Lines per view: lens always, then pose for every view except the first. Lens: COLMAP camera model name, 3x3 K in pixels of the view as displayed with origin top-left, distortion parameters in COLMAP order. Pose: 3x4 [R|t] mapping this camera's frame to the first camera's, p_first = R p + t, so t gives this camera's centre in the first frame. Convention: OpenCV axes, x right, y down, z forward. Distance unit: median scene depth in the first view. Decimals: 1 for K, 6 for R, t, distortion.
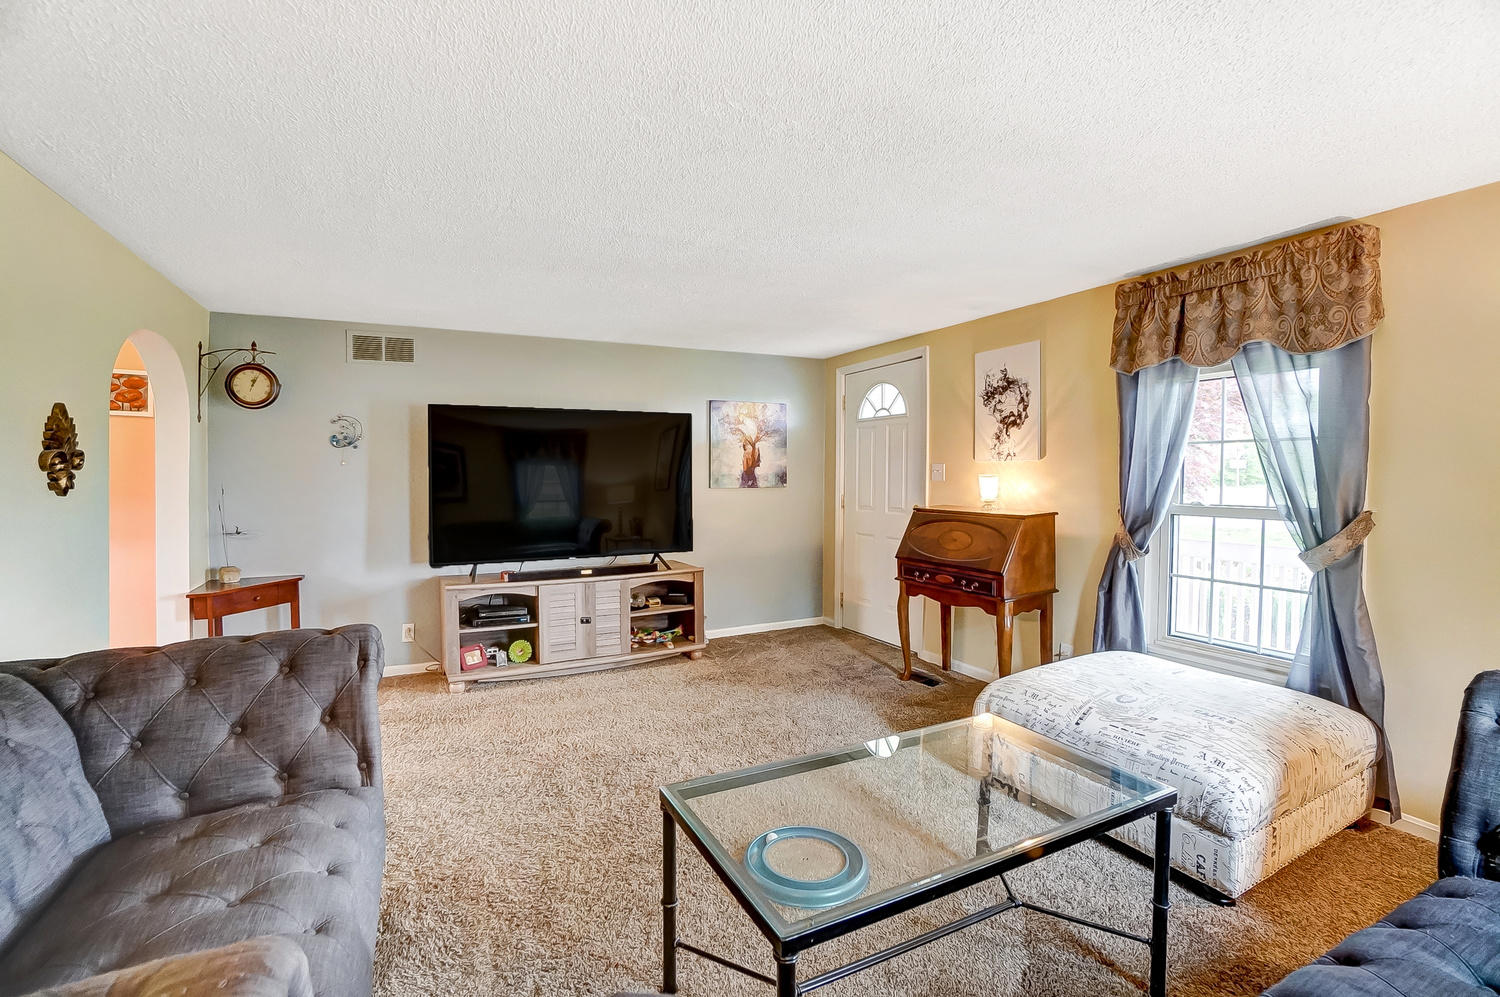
lens RADIAL K [[681.8, 0, 750.3], [0, 681.8, 490.6], [0, 0, 1]] dist [-0.003018, 0.000256]
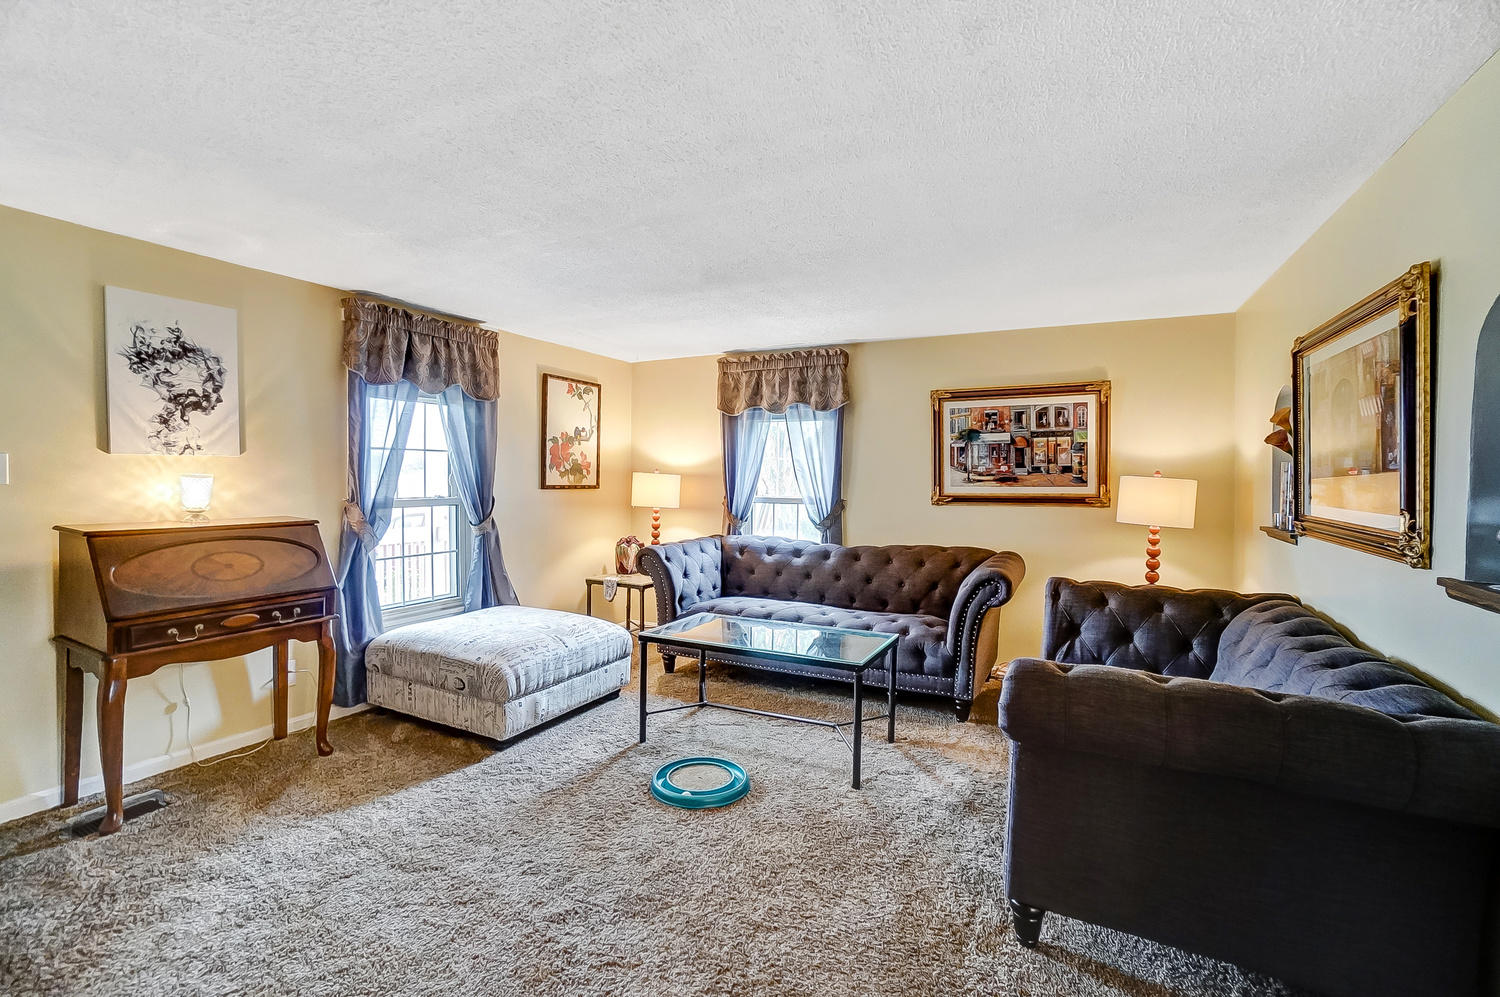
lens RADIAL K [[681.8, 0, 750.3], [0, 681.8, 487.2], [0, 0, 1]] dist [-0.003018, 0.000256]
pose [[-0.582930, -0.008044, 0.812483, -0.576416], [0.026210, 0.999244, 0.028697, -0.014576], [-0.812100, 0.038024, -0.582278, 0.942084]]
